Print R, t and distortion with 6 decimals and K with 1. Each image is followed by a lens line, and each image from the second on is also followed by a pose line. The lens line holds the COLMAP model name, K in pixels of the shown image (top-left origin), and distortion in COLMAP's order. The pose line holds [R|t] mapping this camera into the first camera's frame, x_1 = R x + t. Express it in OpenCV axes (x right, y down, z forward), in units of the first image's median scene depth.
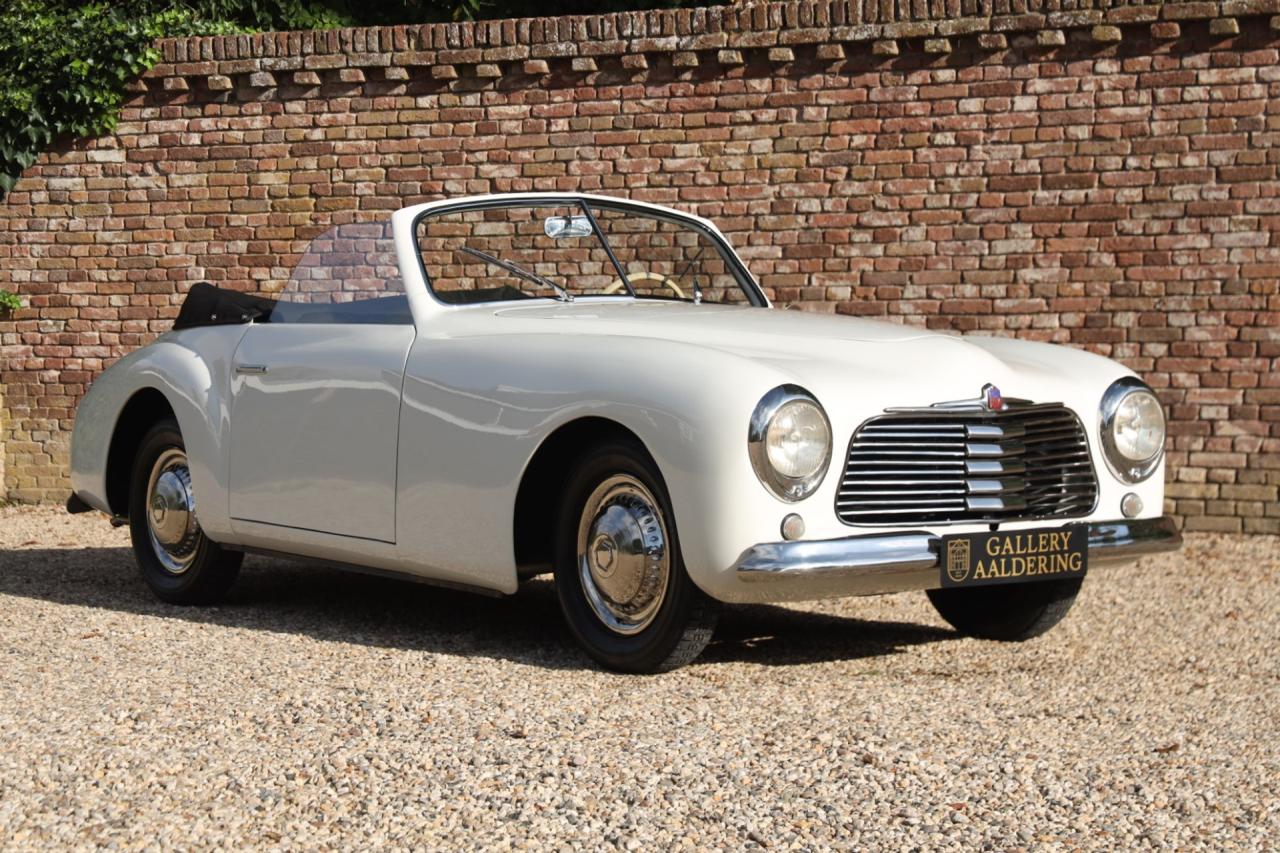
lens RADIAL K [[3155.8, 0, 640.0], [0, 3155.8, 426.5], [0, 0, 1]] dist [0.215753, 0.661314]
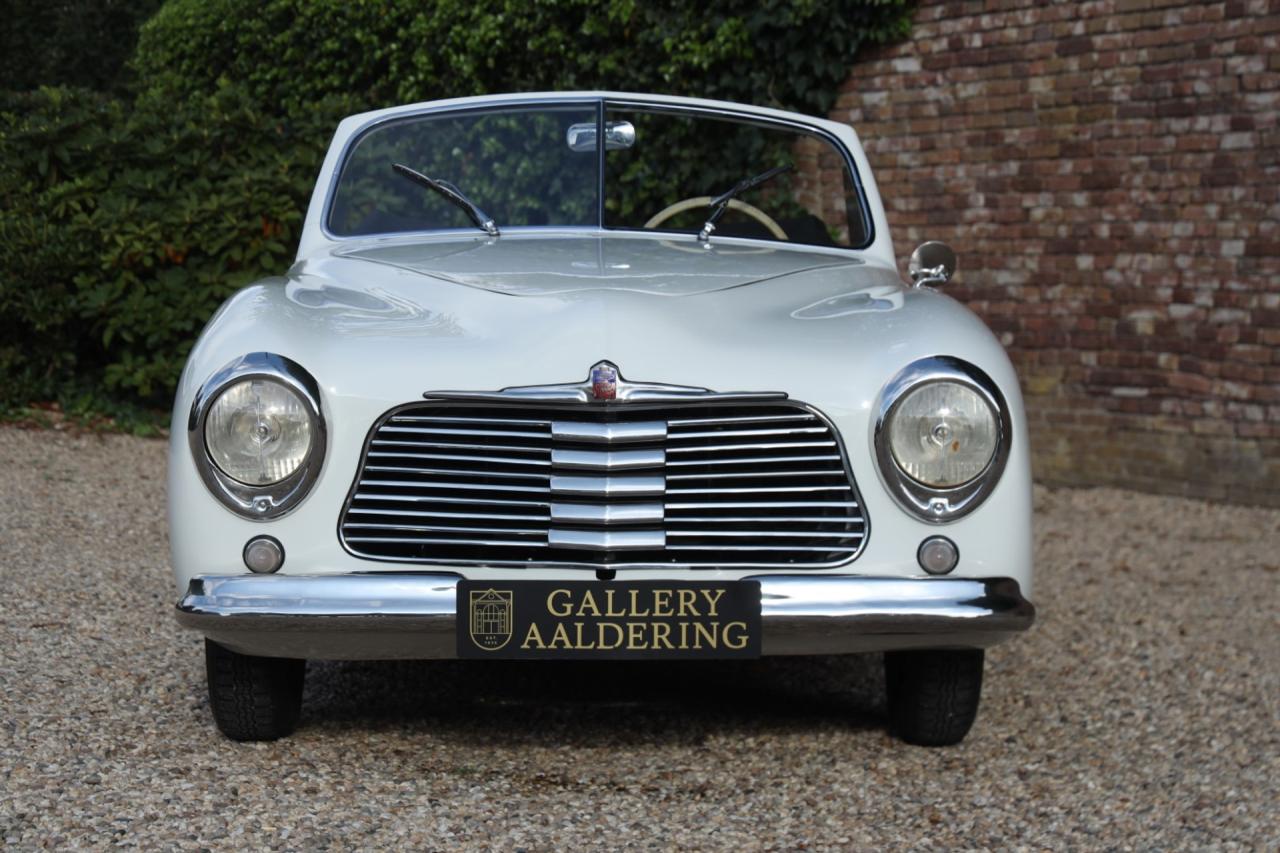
lens RADIAL K [[3155.8, 0, 640.0], [0, 3155.8, 426.5], [0, 0, 1]] dist [0.215753, 0.661314]
pose [[0.778475, 0.043376, -0.626175, 0.359199], [-0.030057, 0.999041, 0.031837, -0.014129], [0.626956, -0.005964, 0.779032, 0.324049]]
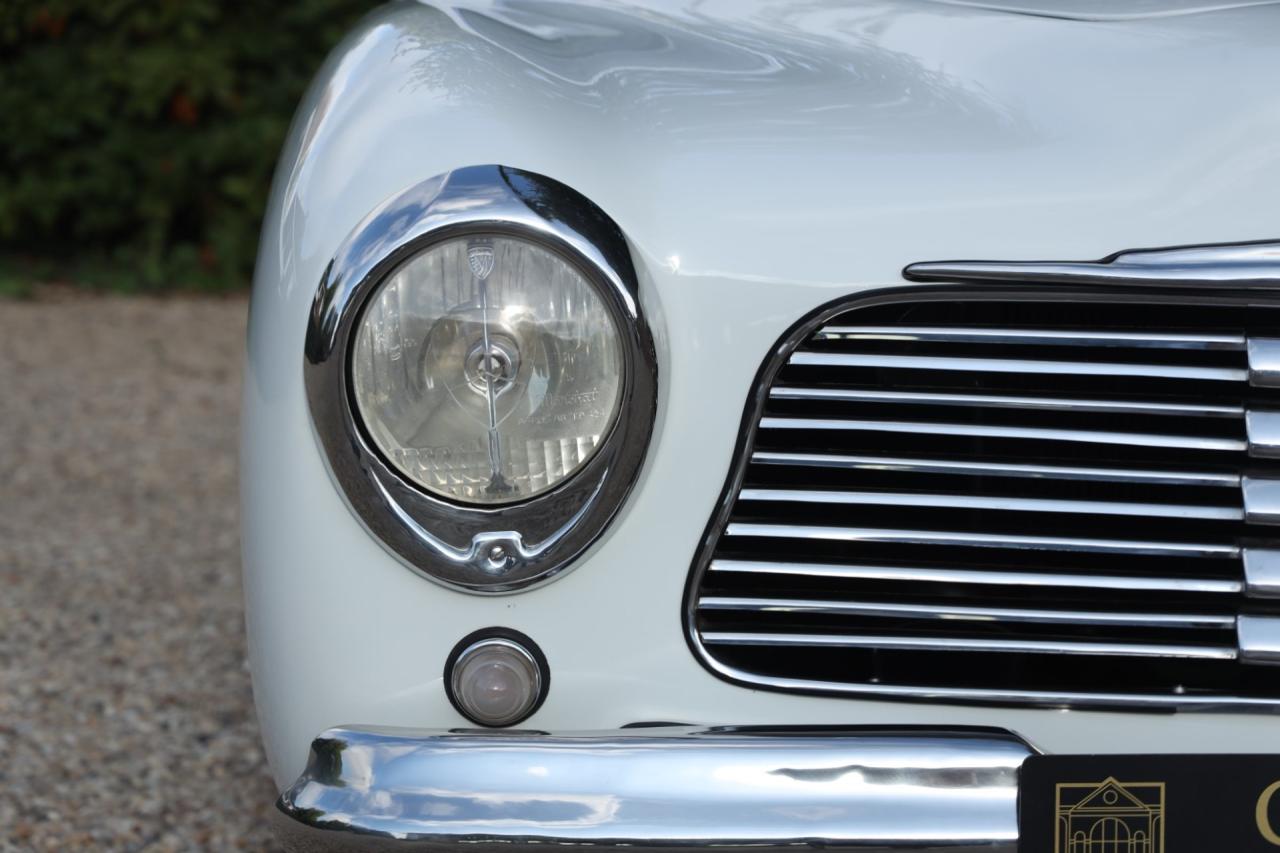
lens RADIAL K [[3828.6, 0, 716.0], [0, 3828.6, 426.1], [0, 0, 1]] dist [0.134458, -1.246728]
pose [[0.802510, 0.064813, -0.593108, 0.170574], [-0.025230, 0.996879, 0.074799, -0.010440], [0.596105, -0.045062, 0.801641, 0.478691]]
